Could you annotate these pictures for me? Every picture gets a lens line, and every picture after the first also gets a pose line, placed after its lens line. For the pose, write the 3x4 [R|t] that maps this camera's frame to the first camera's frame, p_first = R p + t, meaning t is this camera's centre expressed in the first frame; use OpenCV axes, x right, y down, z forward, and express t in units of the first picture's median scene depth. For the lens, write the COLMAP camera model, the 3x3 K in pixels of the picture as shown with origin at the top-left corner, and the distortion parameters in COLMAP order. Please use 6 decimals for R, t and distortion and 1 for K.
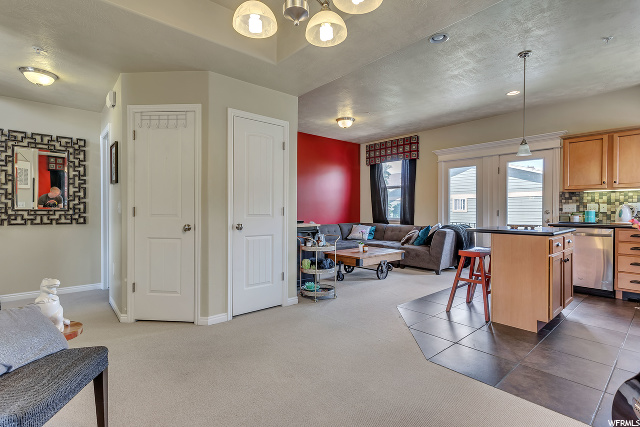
lens RADIAL K [[302.1, 0, 318.7], [0, 302.1, 211.5], [0, 0, 1]] dist [-0.000180, 0.000062]
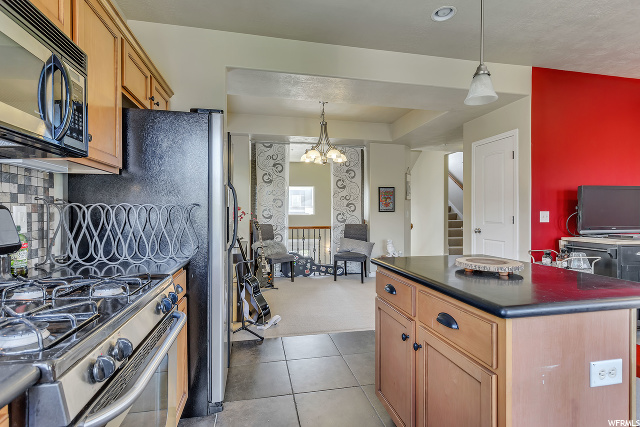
lens RADIAL K [[302.1, 0, 319.3], [0, 302.1, 211.4], [0, 0, 1]] dist [-0.000180, 0.000062]
pose [[-0.483562, -0.001668, -0.875308, 0.867385], [-0.012059, 0.999916, 0.004756, -0.022286], [0.875227, 0.012856, -0.483542, 0.745316]]
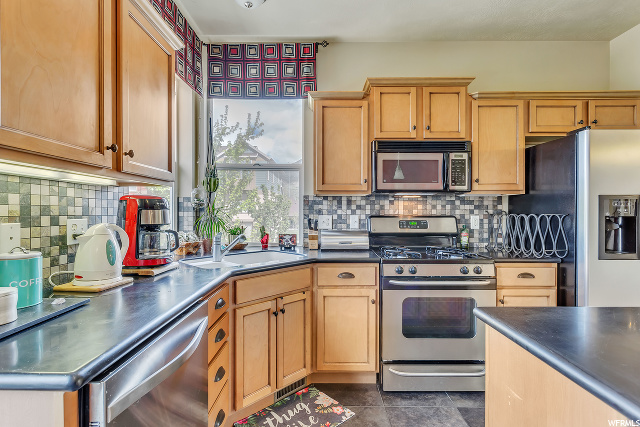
lens RADIAL K [[302.1, 0, 319.3], [0, 302.1, 212.6], [0, 0, 1]] dist [-0.000180, 0.000062]
pose [[-0.750592, 0.000041, 0.660765, 0.573690], [0.005368, 0.999967, 0.006035, -0.034458], [-0.660744, 0.008077, -0.750568, 1.017501]]
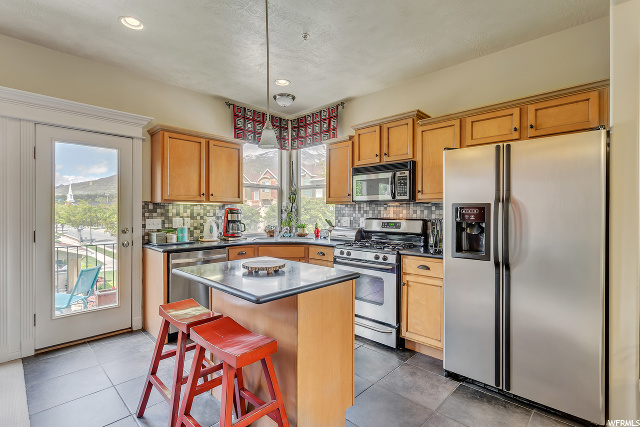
lens RADIAL K [[302.1, 0, 318.6], [0, 302.1, 212.8], [0, 0, 1]] dist [-0.000180, 0.000062]
pose [[-0.090164, -0.001553, 0.995926, 0.055004], [0.004243, 0.999989, 0.001944, -0.041061], [-0.995918, 0.004401, -0.090156, 0.705137]]
